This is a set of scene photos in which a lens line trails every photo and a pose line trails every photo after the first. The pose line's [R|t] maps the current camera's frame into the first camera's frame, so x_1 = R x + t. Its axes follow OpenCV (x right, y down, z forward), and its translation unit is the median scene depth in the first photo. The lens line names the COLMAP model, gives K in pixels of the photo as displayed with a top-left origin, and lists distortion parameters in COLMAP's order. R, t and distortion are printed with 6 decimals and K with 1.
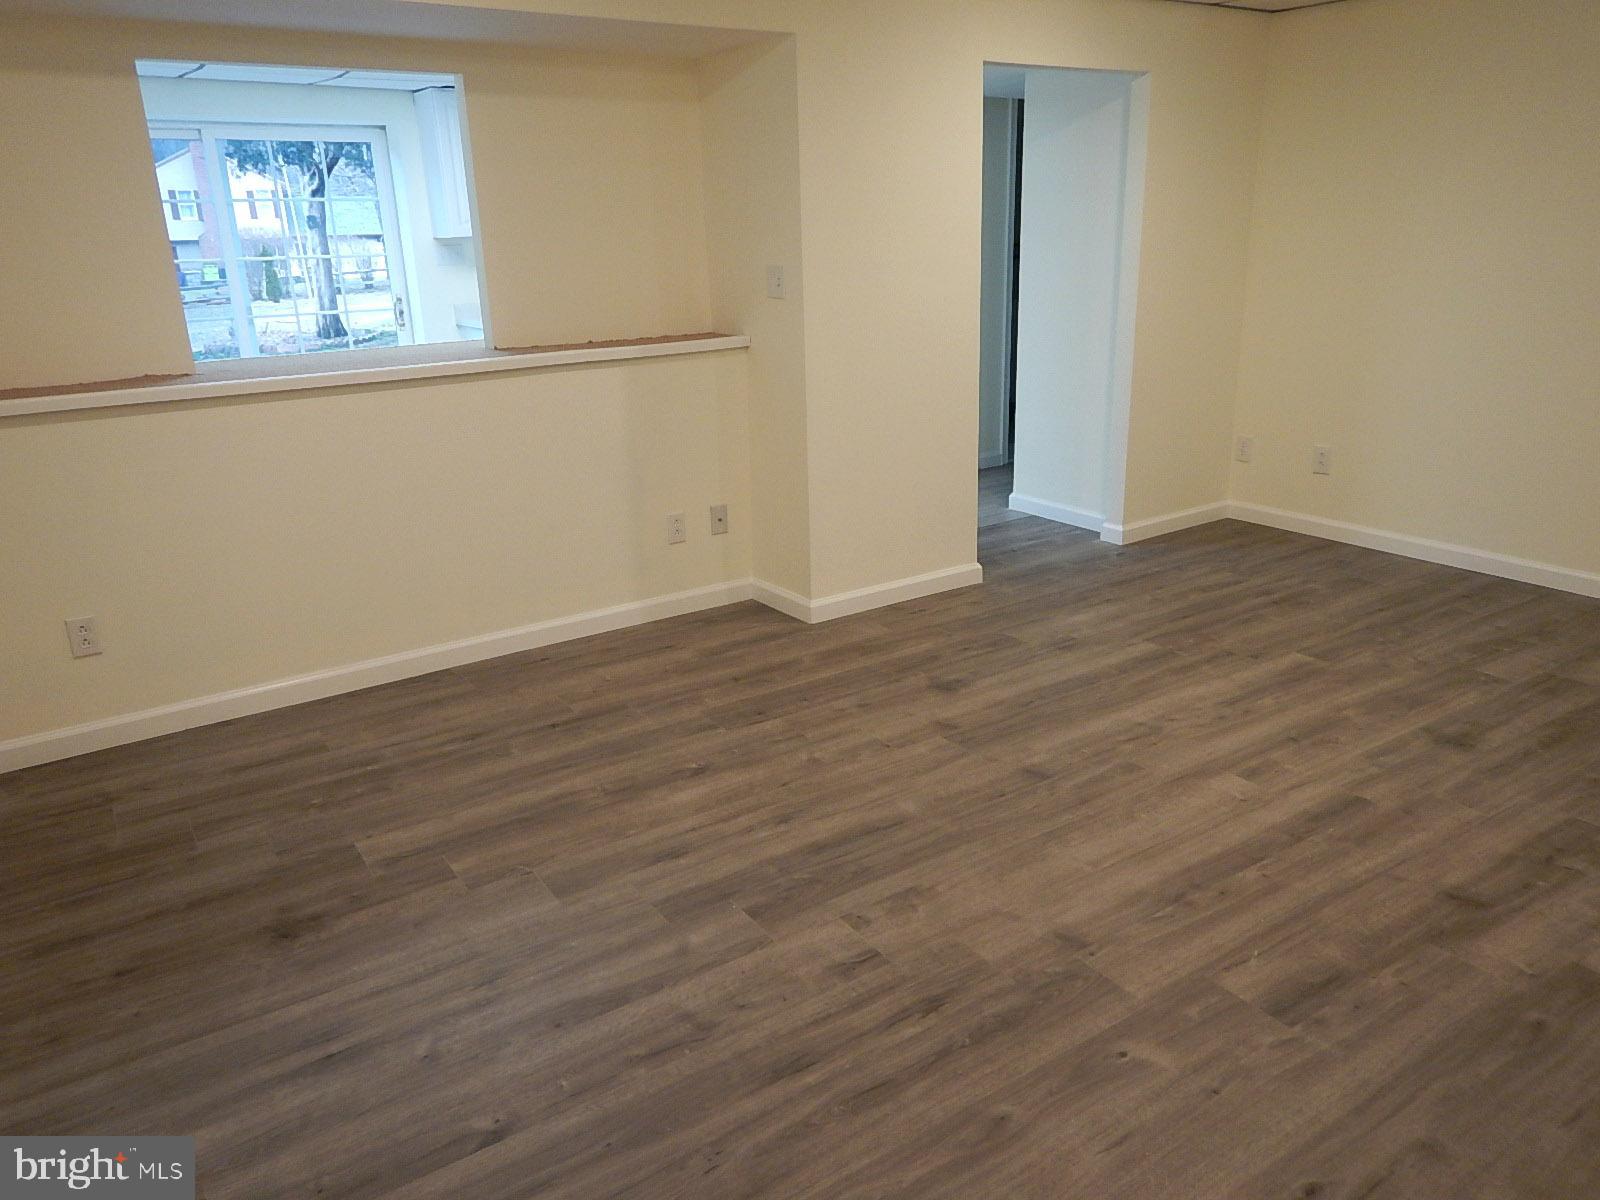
lens RADIAL K [[1140.8, 0, 799.9], [0, 1140.8, 595.8], [0, 0, 1]] dist [0.000021, -0.005119]
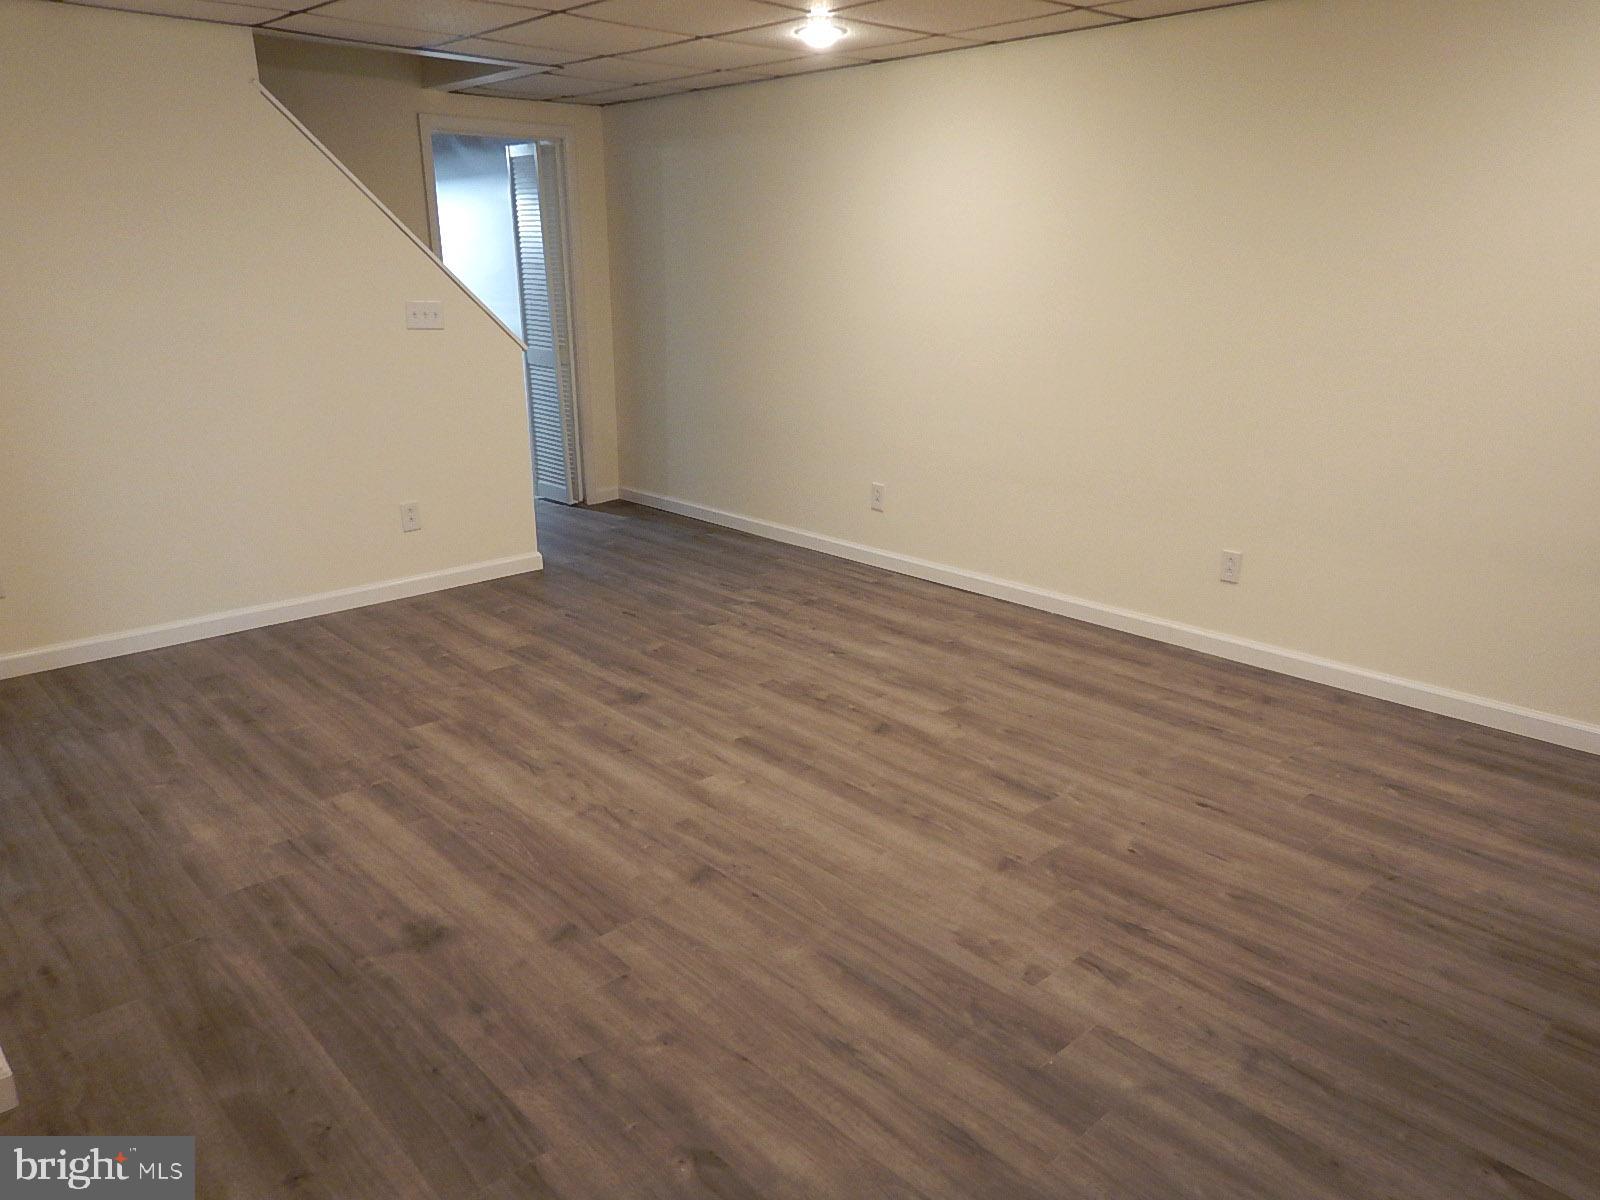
lens RADIAL K [[1135.9, 0, 800.0], [0, 1135.9, 600.0], [0, 0, 1]] dist [-0.006885, 0.000263]
pose [[-0.167176, -0.261201, 0.950698, -0.579606], [0.304639, 0.903397, 0.301775, -0.276762], [-0.937682, 0.340069, -0.071454, 0.872625]]
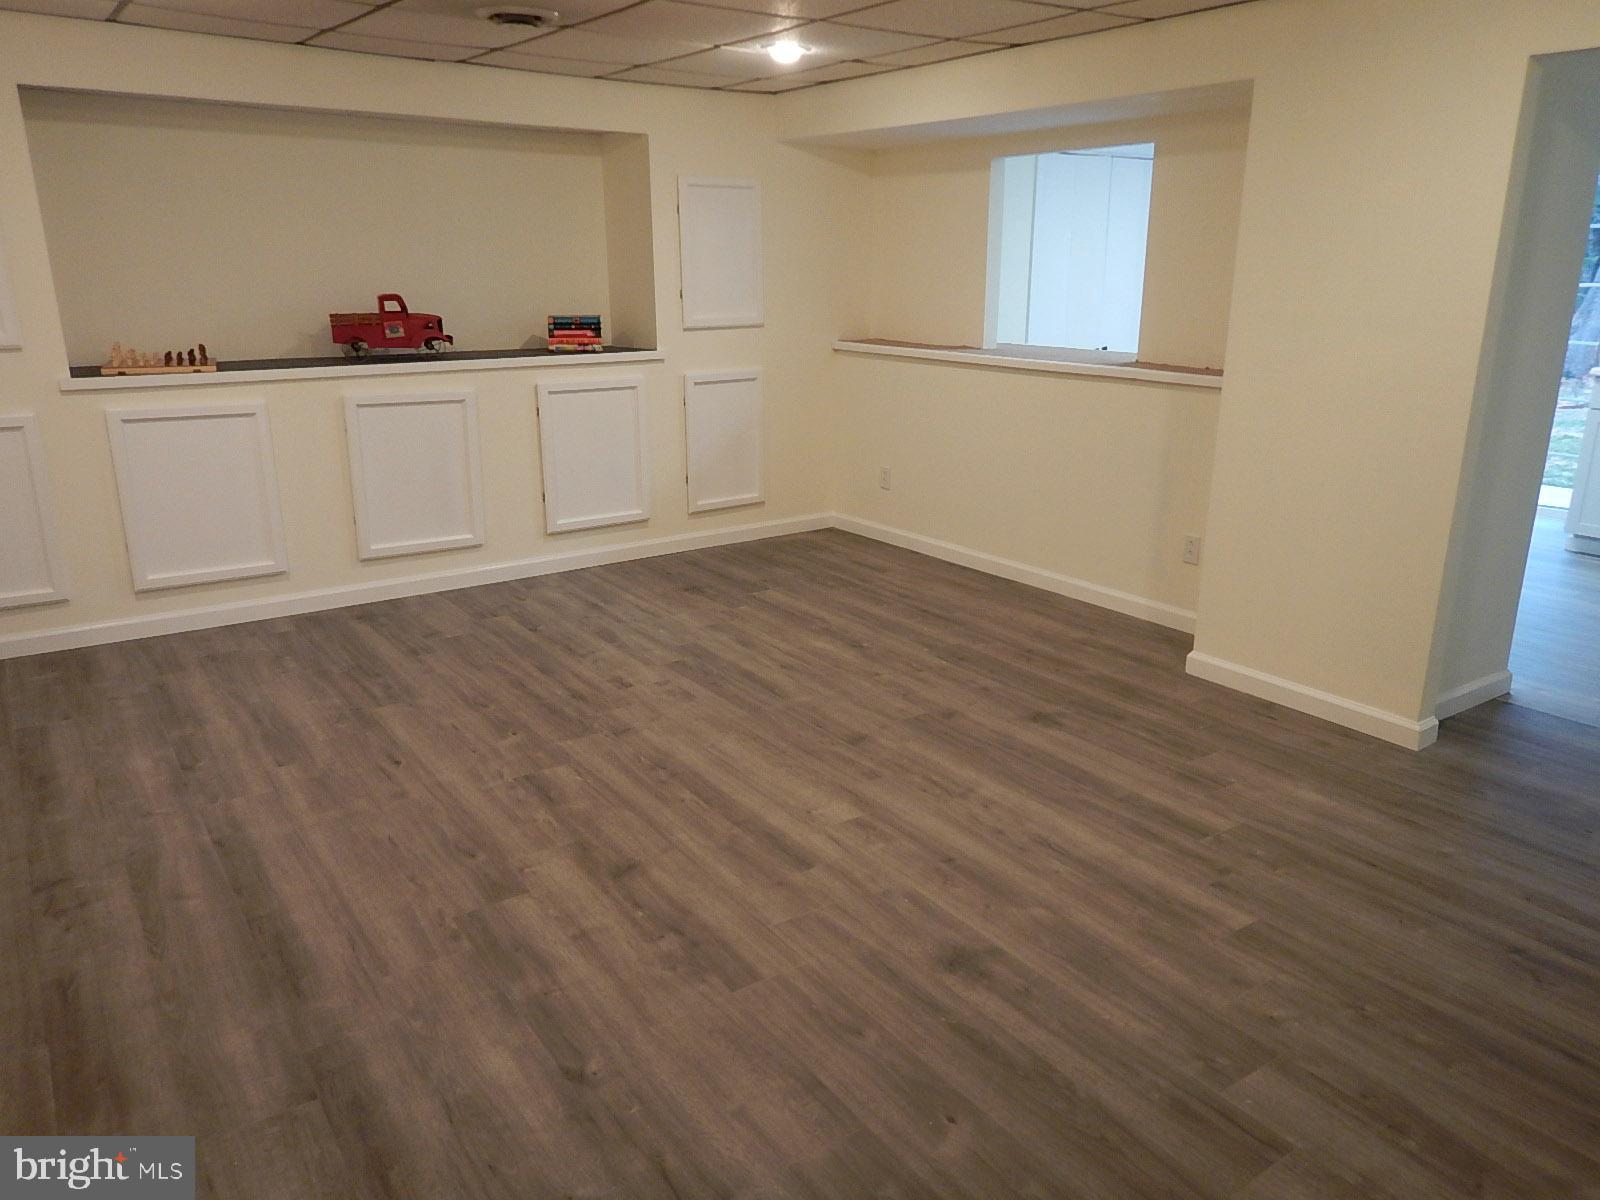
lens RADIAL K [[1140.8, 0, 799.9], [0, 1140.8, 595.8], [0, 0, 1]] dist [0.000021, -0.005119]
pose [[0.030796, 0.309696, -0.950337, 1.215312], [-0.315936, 0.905058, 0.284703, -0.279822], [0.948281, 0.291477, 0.125716, 0.715942]]
